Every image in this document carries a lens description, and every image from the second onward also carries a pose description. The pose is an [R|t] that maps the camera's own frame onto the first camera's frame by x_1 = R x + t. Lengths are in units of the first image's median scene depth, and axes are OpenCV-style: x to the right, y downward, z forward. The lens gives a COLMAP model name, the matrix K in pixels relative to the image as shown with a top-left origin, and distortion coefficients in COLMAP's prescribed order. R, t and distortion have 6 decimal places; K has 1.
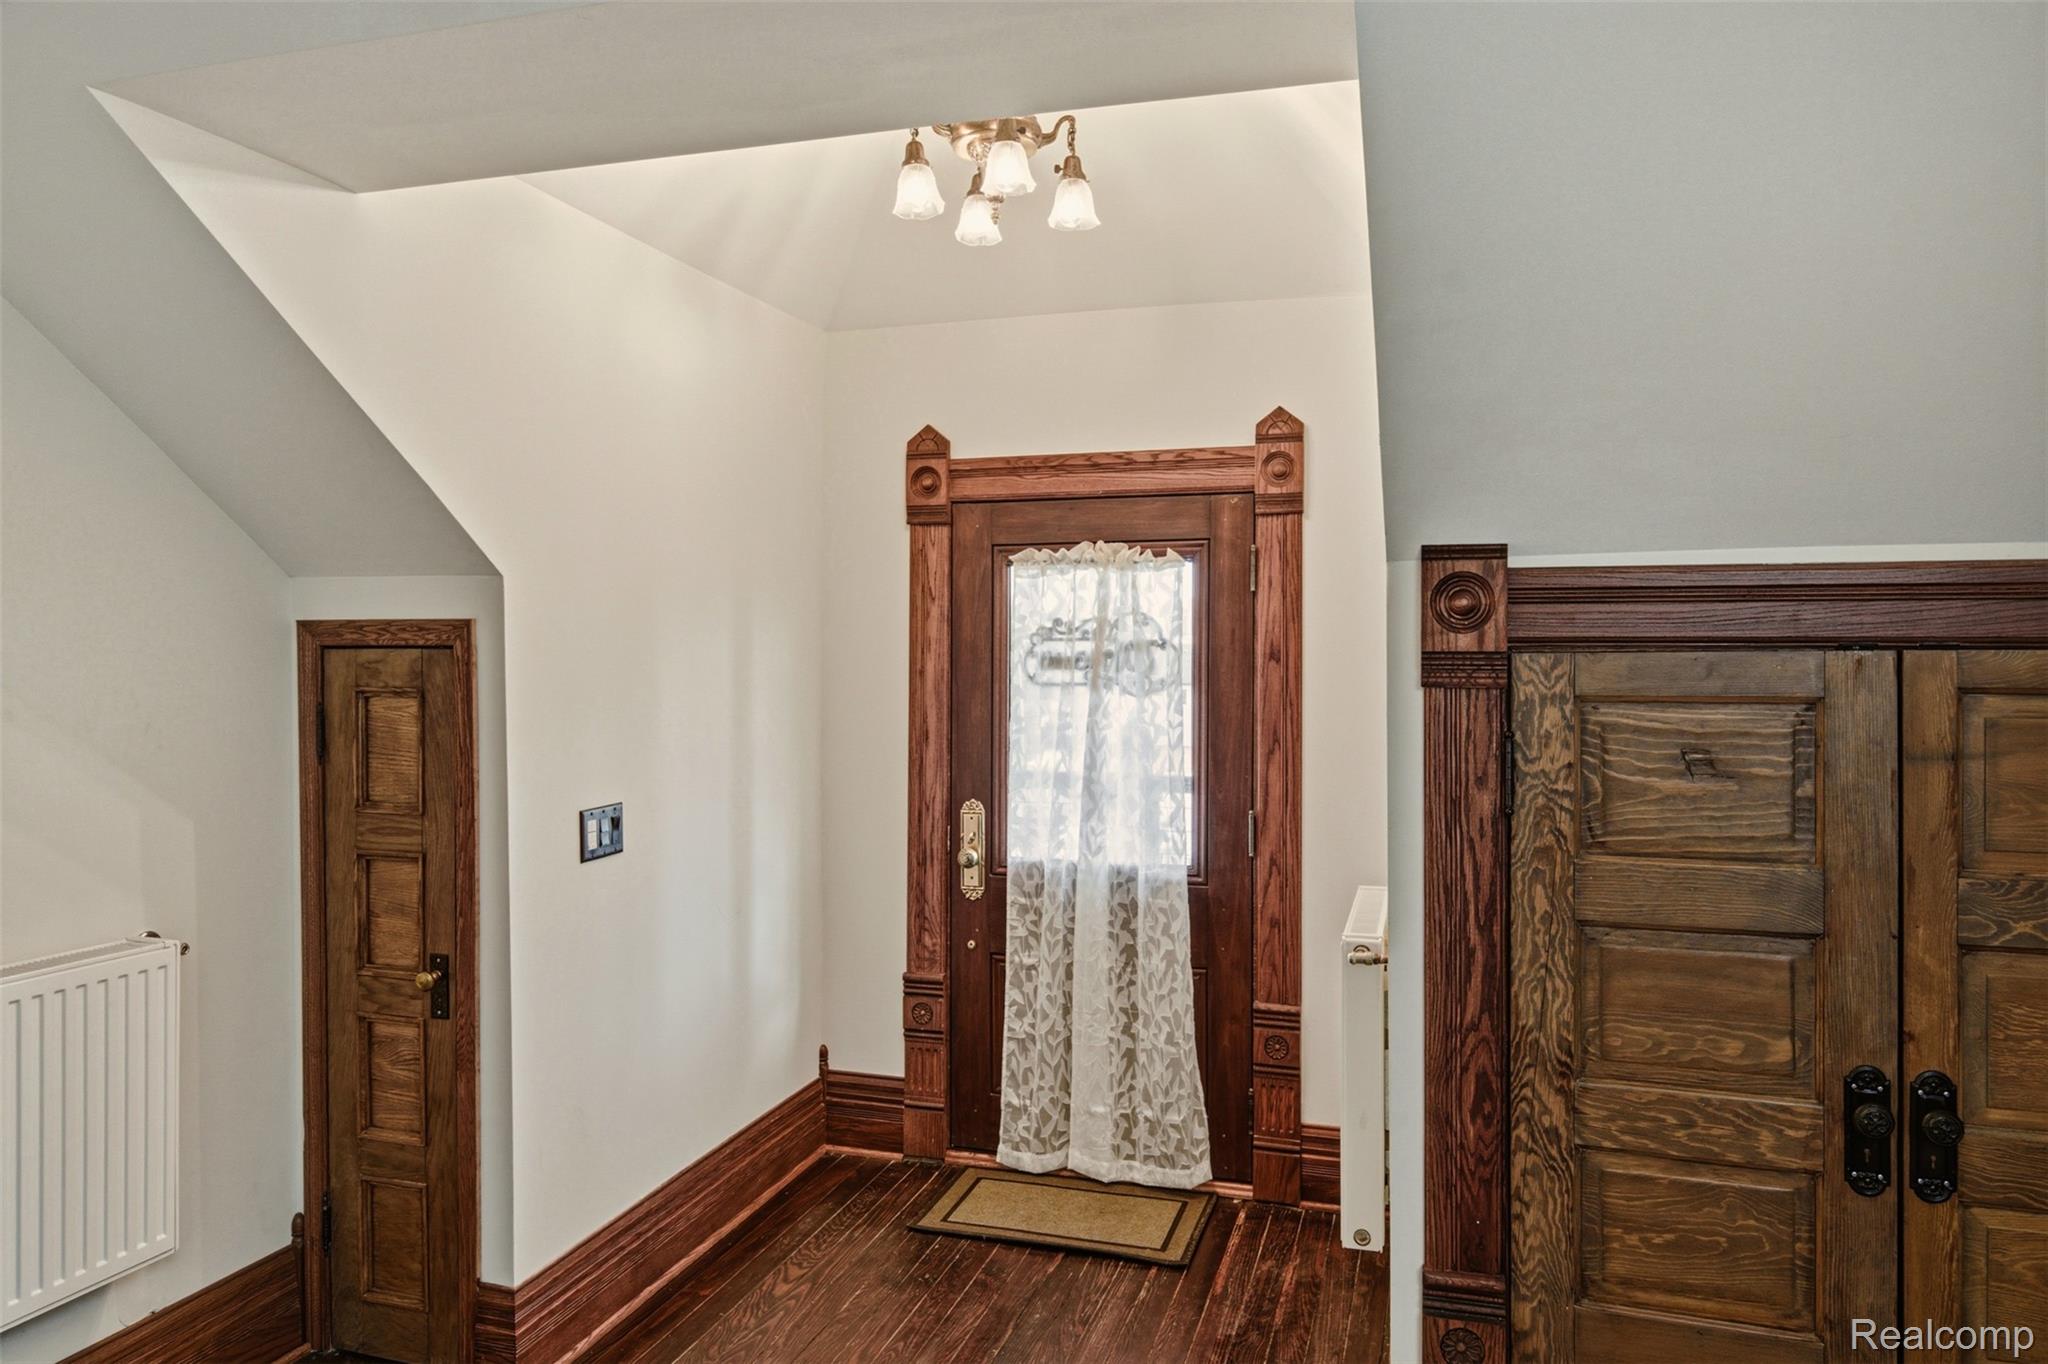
lens RADIAL K [[1363.8, 0, 1023.6], [0, 1363.8, 667.4], [0, 0, 1]] dist [0.005950, -0.000434]
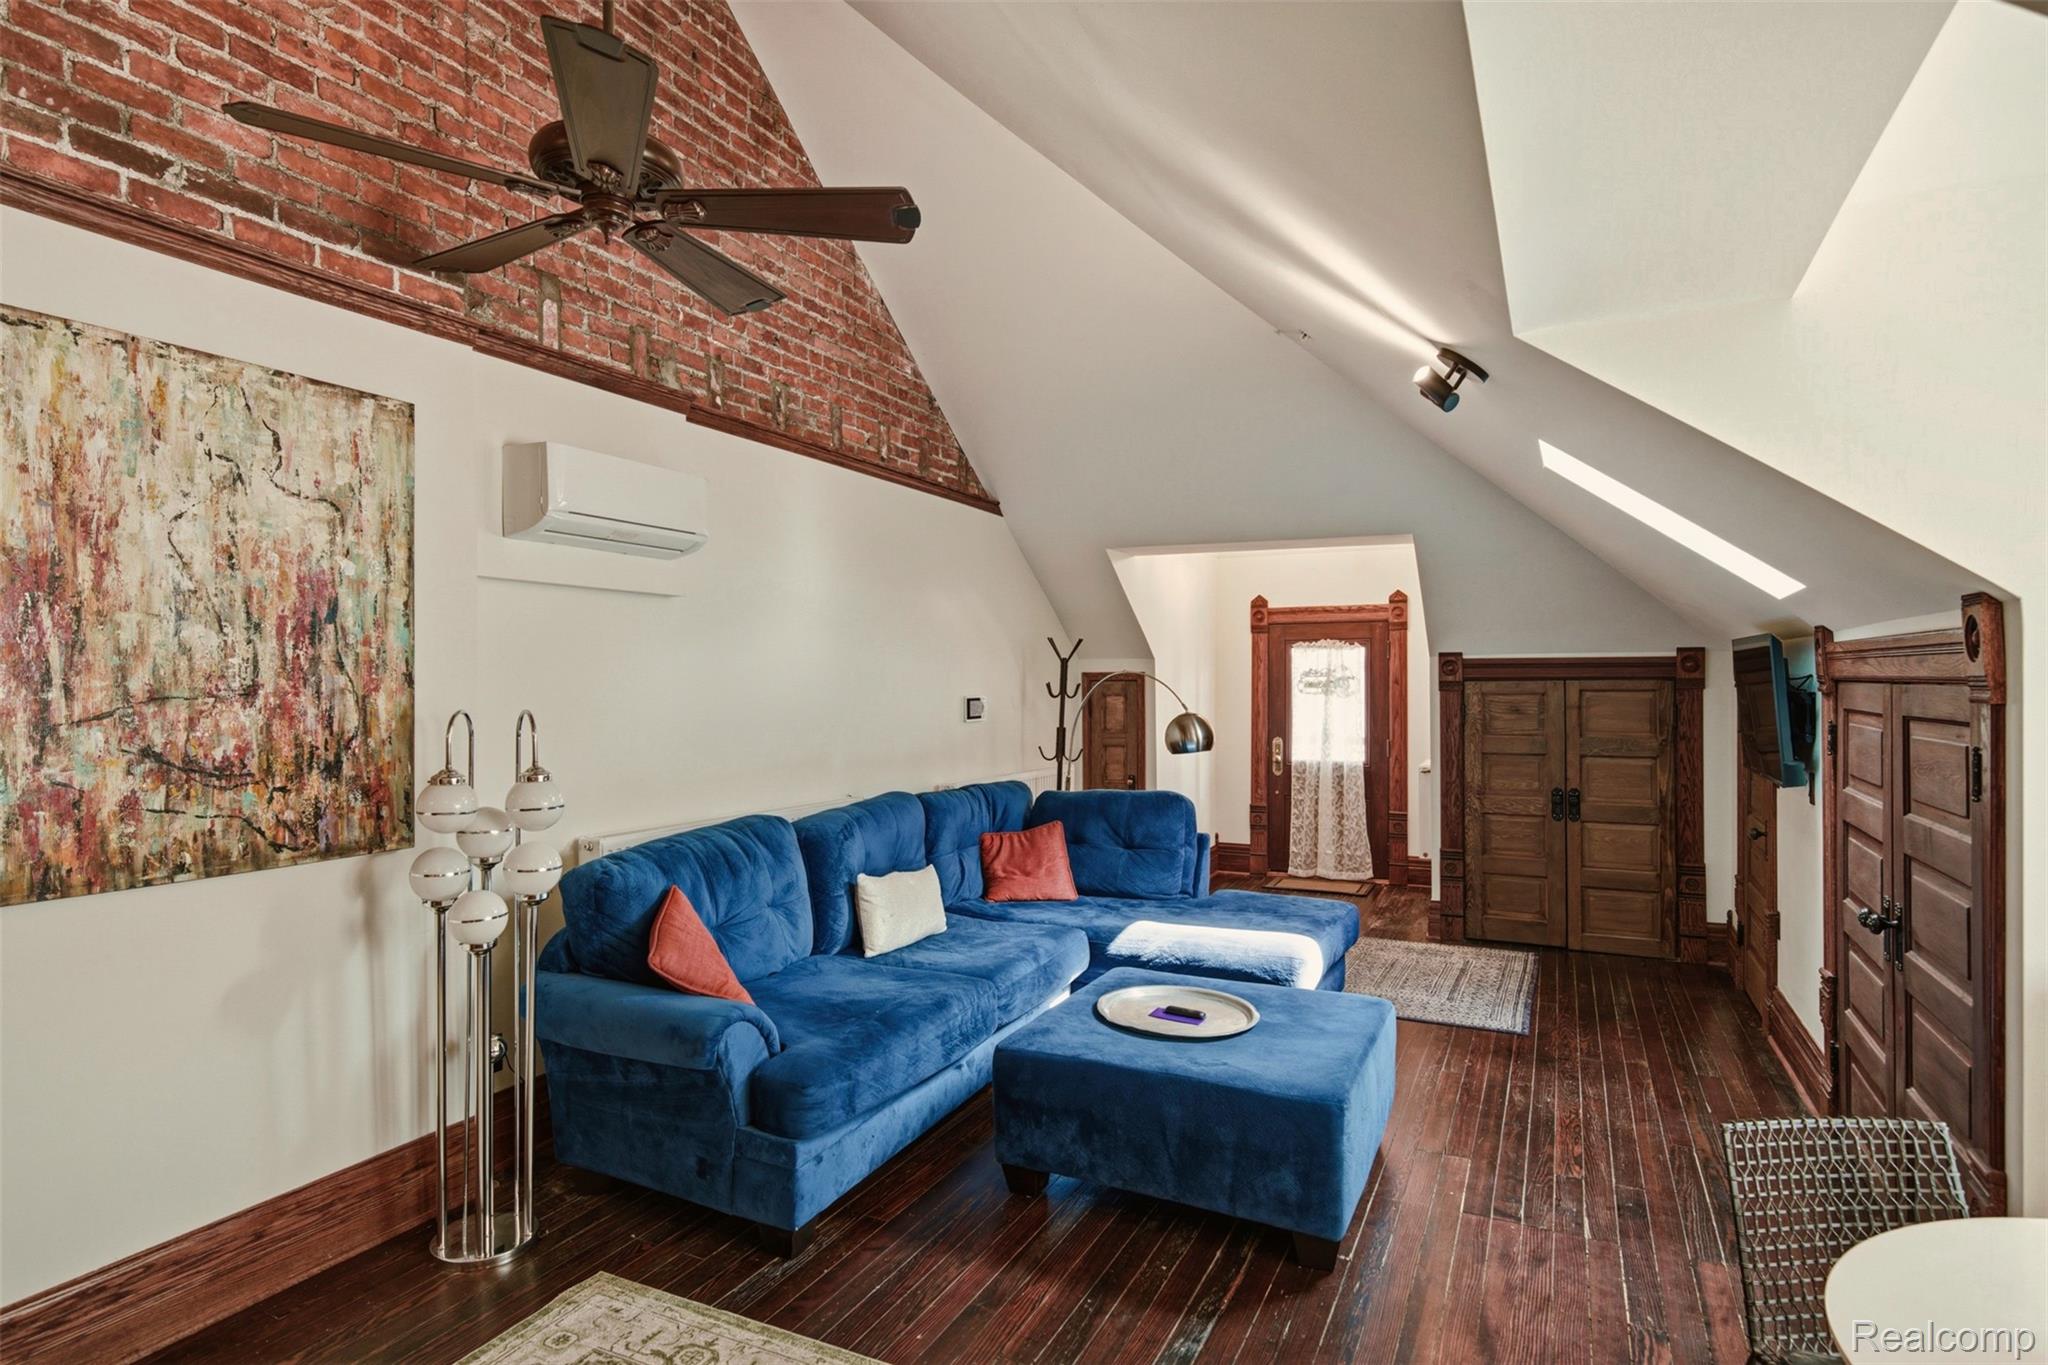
lens RADIAL K [[1068.0, 0, 1026.7], [0, 1068.0, 684.8], [0, 0, 1]] dist [-0.005774, 0.000490]
pose [[0.989297, -0.004824, -0.145839, -0.228934], [0.004055, 0.999976, -0.005568, 0.005698], [0.145862, 0.004917, 0.989293, -1.179809]]
